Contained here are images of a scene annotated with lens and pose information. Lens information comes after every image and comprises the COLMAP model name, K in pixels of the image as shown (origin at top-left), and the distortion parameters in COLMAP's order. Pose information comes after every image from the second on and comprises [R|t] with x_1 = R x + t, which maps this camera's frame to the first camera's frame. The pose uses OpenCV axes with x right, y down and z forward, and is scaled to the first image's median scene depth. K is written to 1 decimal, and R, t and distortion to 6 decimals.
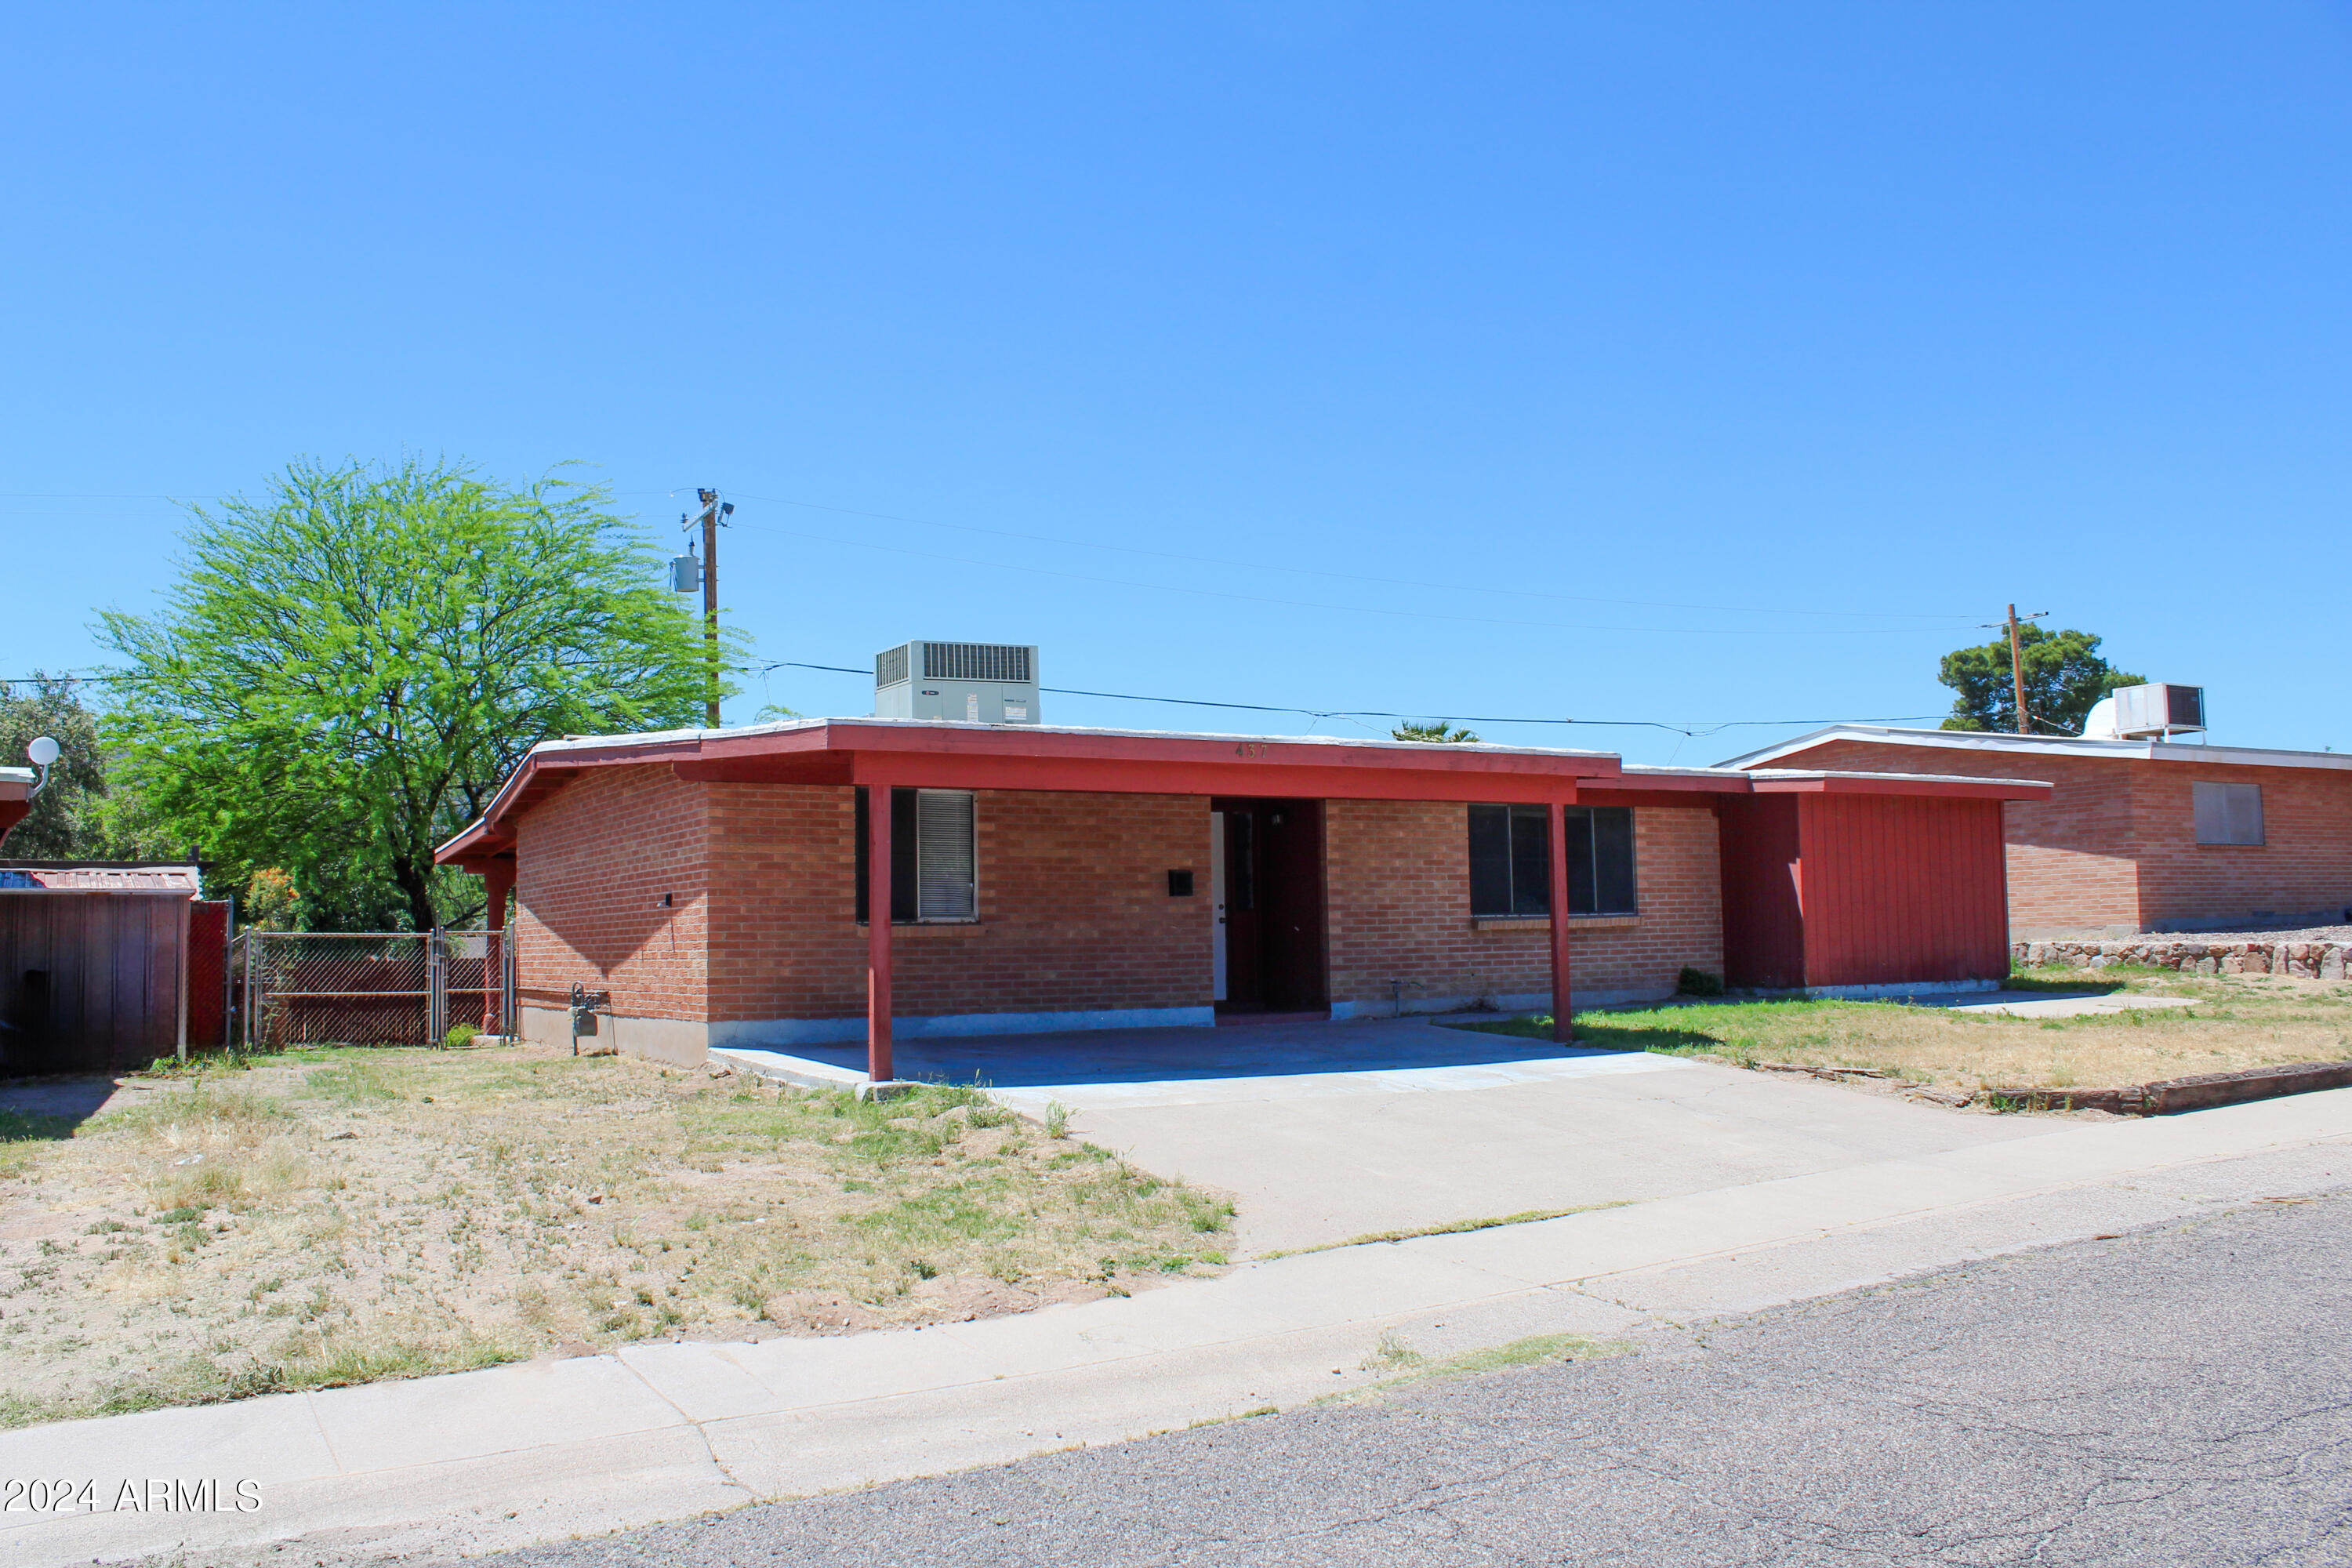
lens RADIAL K [[1948.6, 0, 1151.5], [0, 1948.6, 774.1], [0, 0, 1]] dist [-0.172455, 0.157059]
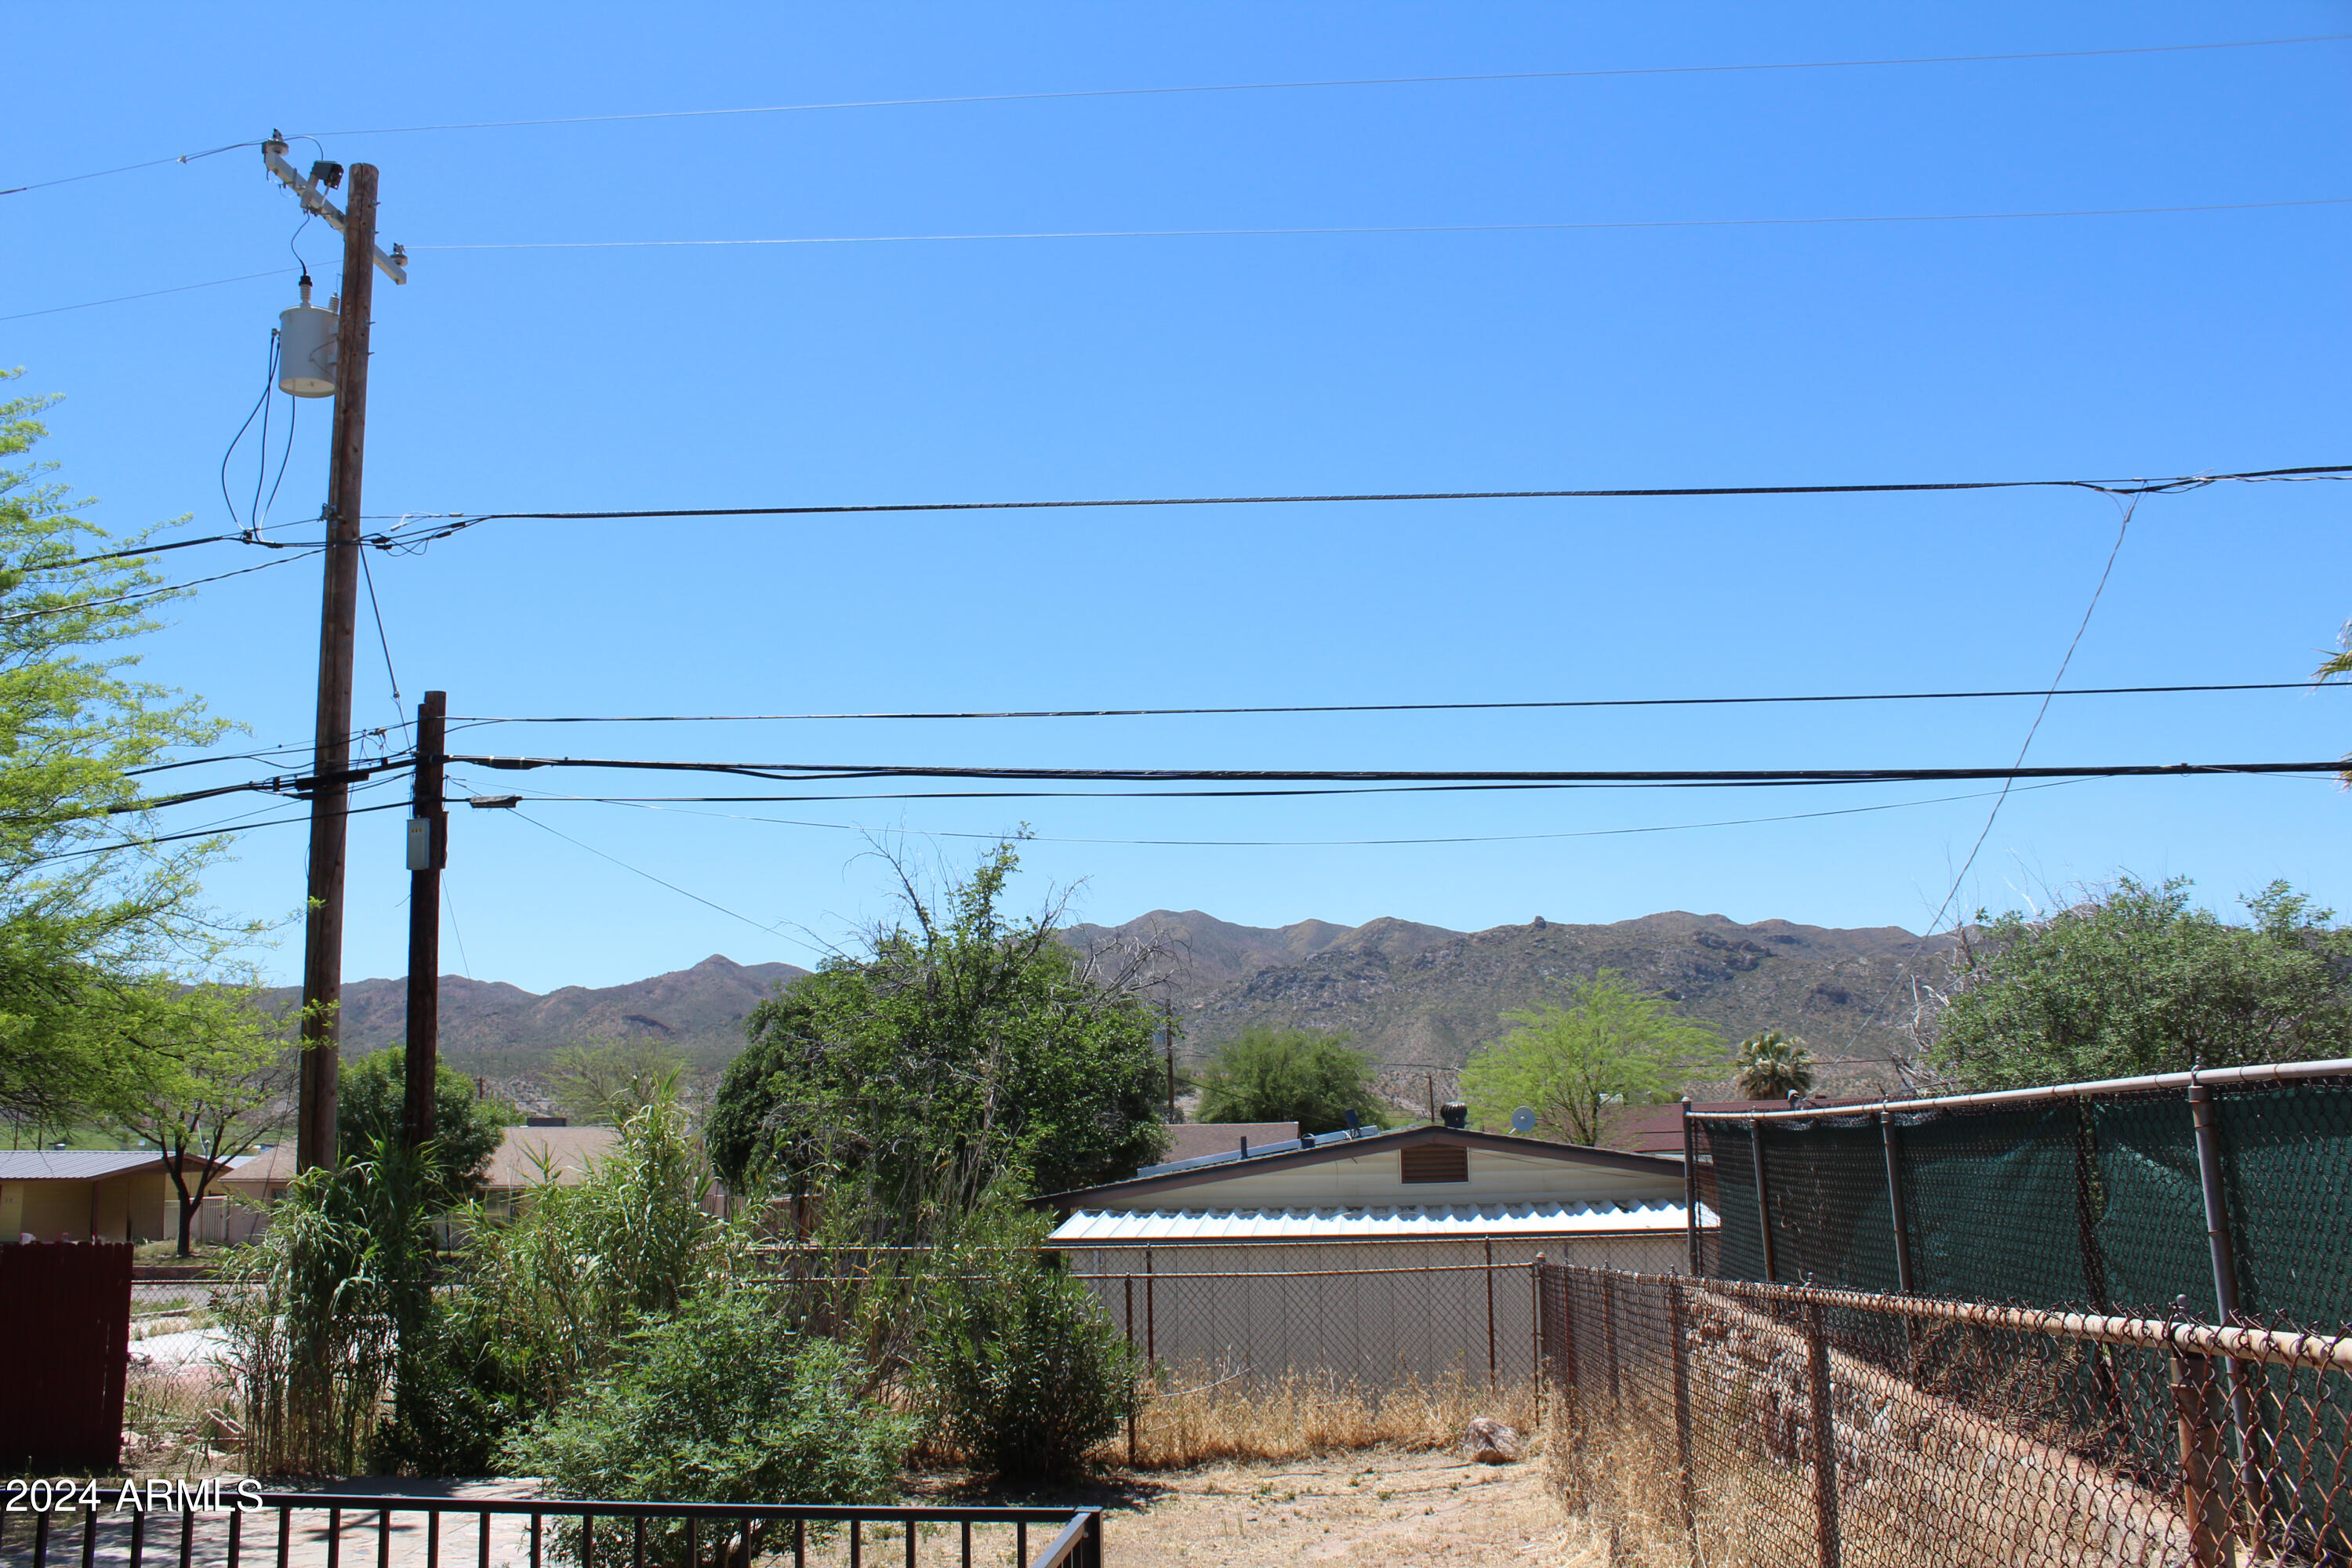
lens RADIAL K [[1948.6, 0, 1151.5], [0, 1948.6, 774.1], [0, 0, 1]] dist [-0.172455, 0.157059]
pose [[0.810076, -0.099726, -0.577782, 0.327370], [0.053781, 0.993913, -0.096147, 0.093326], [0.583853, 0.046813, 0.810508, 1.664791]]
